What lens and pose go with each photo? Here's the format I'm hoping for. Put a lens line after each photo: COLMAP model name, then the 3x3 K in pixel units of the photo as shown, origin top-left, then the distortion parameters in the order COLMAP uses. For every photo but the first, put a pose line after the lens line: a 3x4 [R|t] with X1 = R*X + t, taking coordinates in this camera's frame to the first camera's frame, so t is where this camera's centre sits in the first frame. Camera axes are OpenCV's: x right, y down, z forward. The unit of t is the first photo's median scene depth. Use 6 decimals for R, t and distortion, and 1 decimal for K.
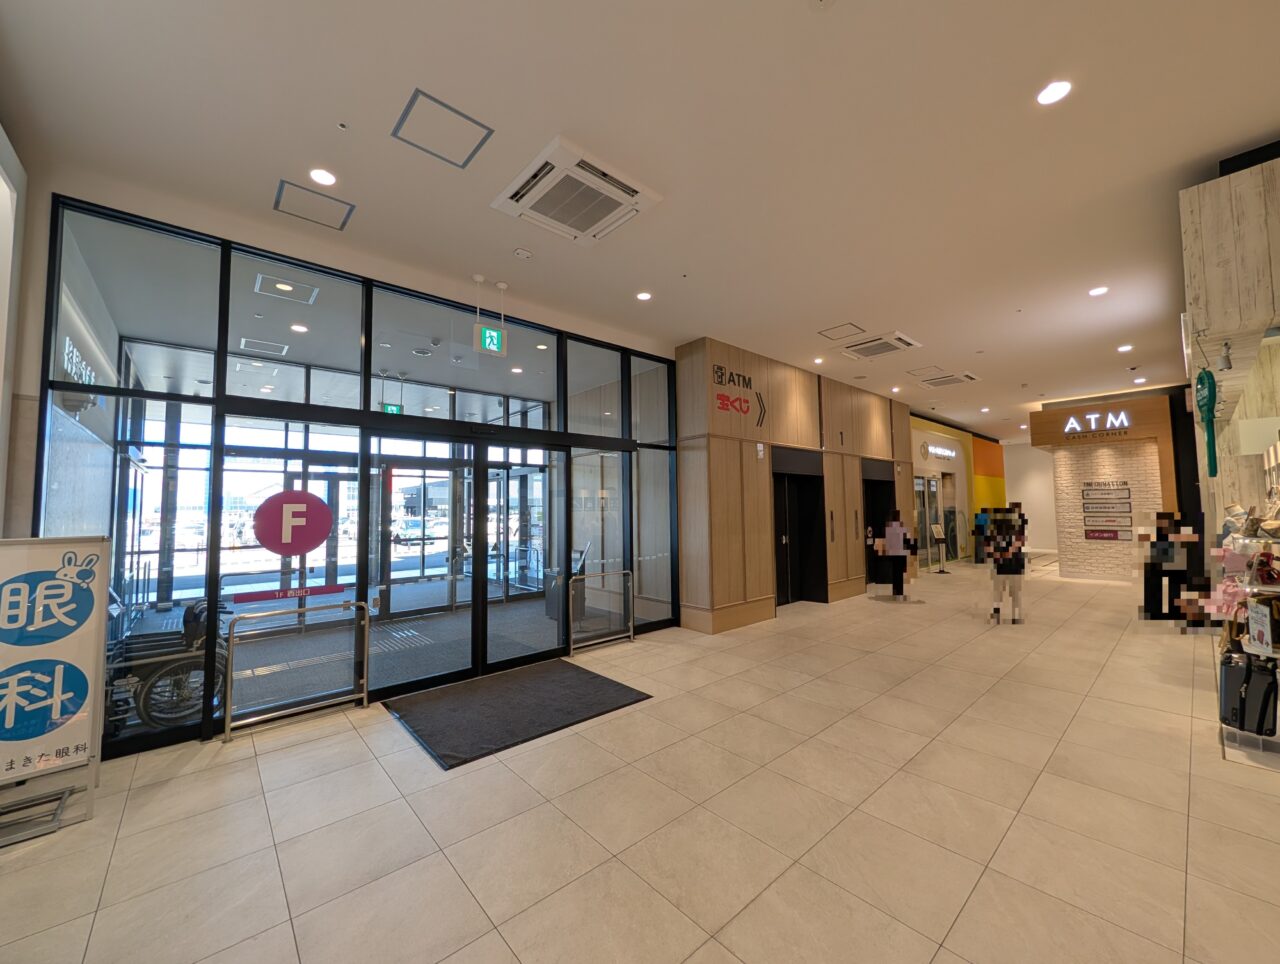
lens RADIAL K [[497.2, 0, 639.4], [0, 497.2, 484.3], [0, 0, 1]] dist [0.002508, 0.000046]
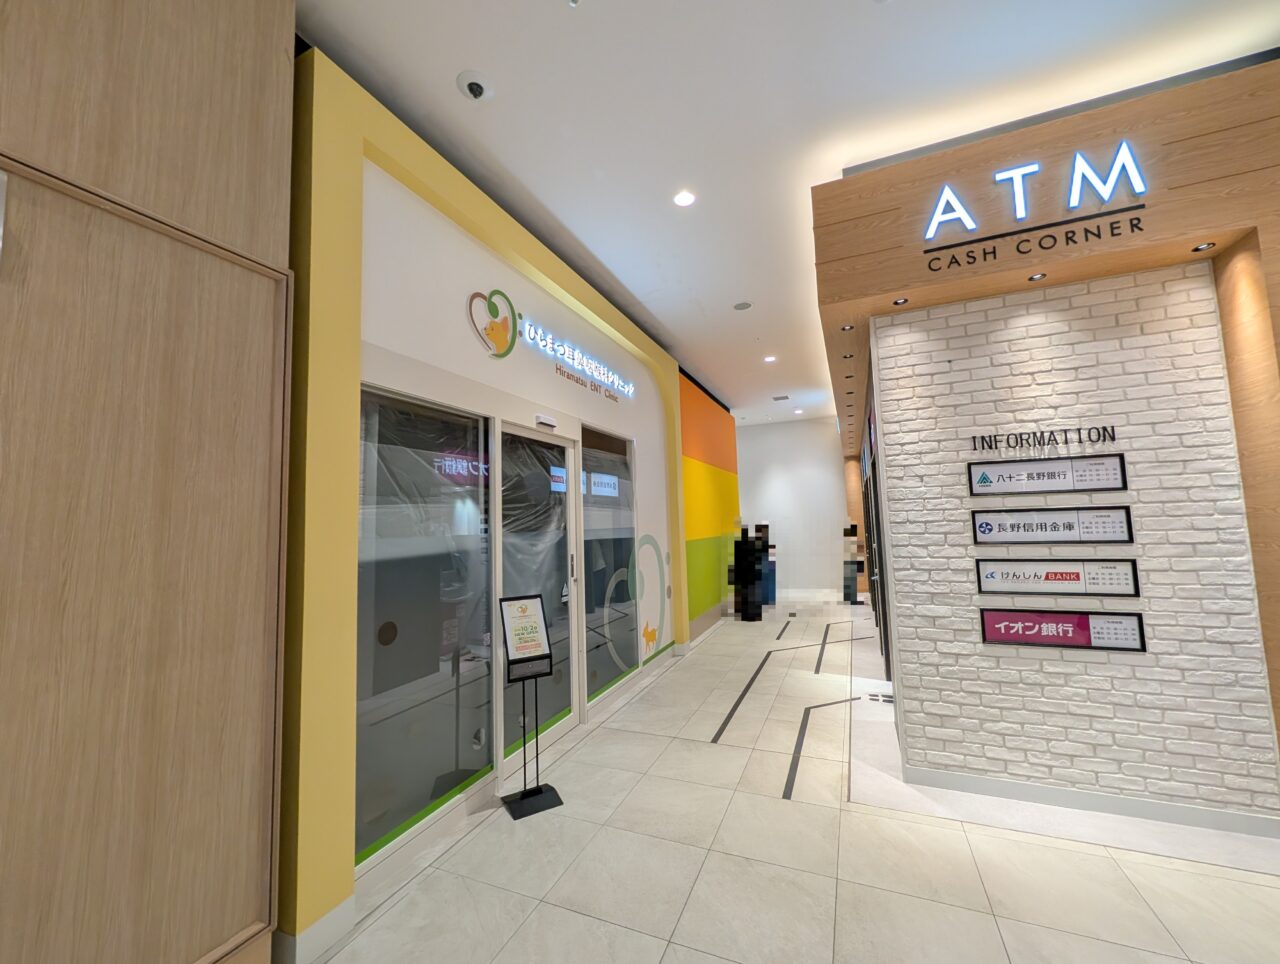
lens RADIAL K [[497.2, 0, 639.9], [0, 497.2, 481.7], [0, 0, 1]] dist [0.002508, 0.000046]
pose [[0.905459, 0.029500, 0.423407, 0.621863], [-0.009343, 0.998725, -0.049603, 0.038411], [-0.424330, 0.040958, 0.904581, 0.847162]]
